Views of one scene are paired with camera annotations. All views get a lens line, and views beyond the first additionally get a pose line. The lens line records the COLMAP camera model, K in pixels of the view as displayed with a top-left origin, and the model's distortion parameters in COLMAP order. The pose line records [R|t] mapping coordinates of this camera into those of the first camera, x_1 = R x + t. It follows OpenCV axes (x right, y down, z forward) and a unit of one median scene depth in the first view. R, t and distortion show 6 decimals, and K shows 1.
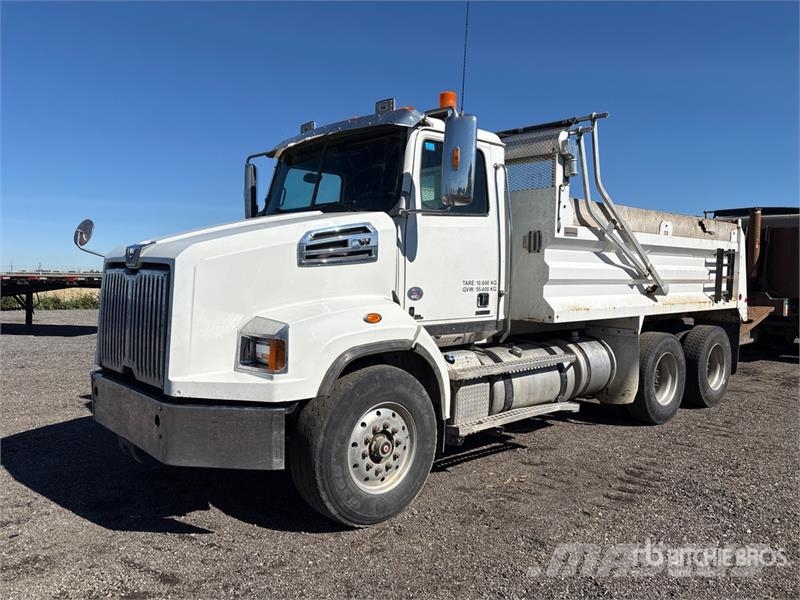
lens RADIAL K [[604.0, 0, 396.6], [0, 604.0, 303.2], [0, 0, 1]] dist [0.049668, -0.053430]
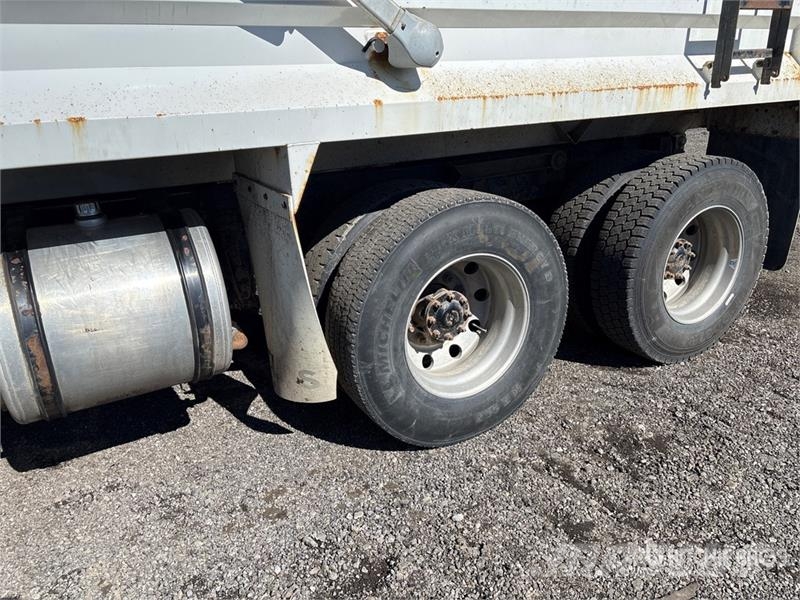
lens RADIAL K [[604.0, 0, 396.6], [0, 604.0, 303.2], [0, 0, 1]] dist [0.049668, -0.053430]
pose [[0.976635, 0.041970, -0.210766, 0.570901], [0.026310, 0.950016, 0.311090, 0.004414], [0.213288, -0.309366, 0.926715, 0.812408]]
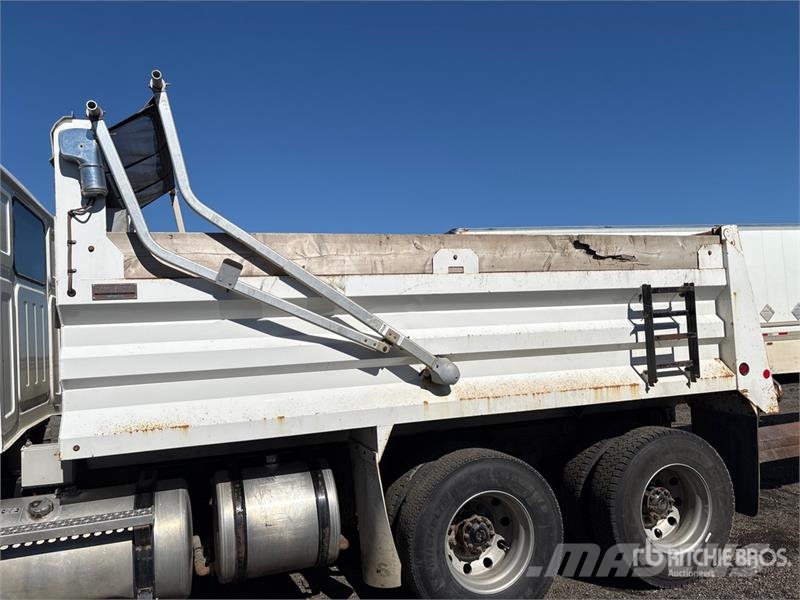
lens RADIAL K [[604.0, 0, 396.6], [0, 604.0, 303.2], [0, 0, 1]] dist [0.049668, -0.053430]
pose [[0.920278, -0.071353, -0.384703, 0.706628], [0.039004, 0.995063, -0.091256, -0.043700], [0.389315, 0.068976, 0.918518, 0.560381]]
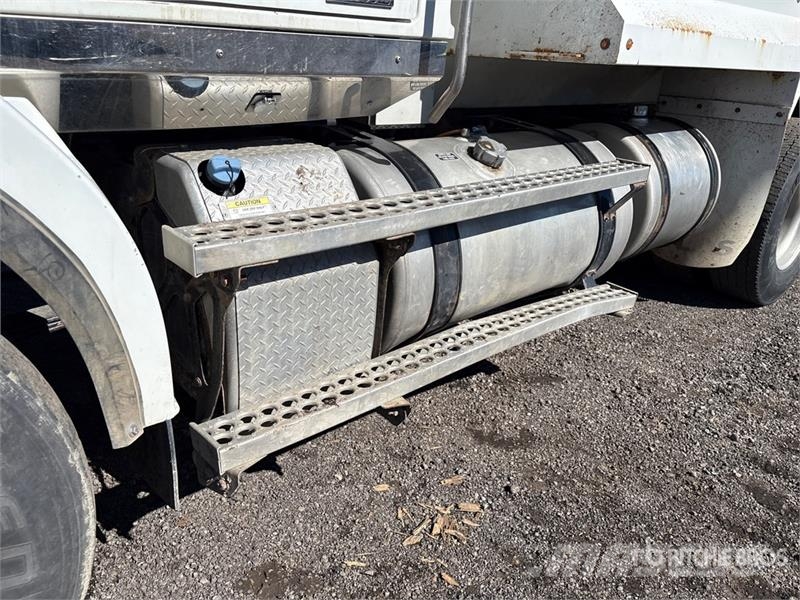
lens RADIAL K [[586.9, 0, 400.0], [0, 586.9, 300.0], [0, 0, 1]] dist [0.085233, -0.048292]
pose [[0.998920, 0.045590, 0.008935, 0.140976], [-0.045869, 0.937362, 0.345325, 0.042005], [0.007368, -0.345362, 0.938441, 0.622051]]
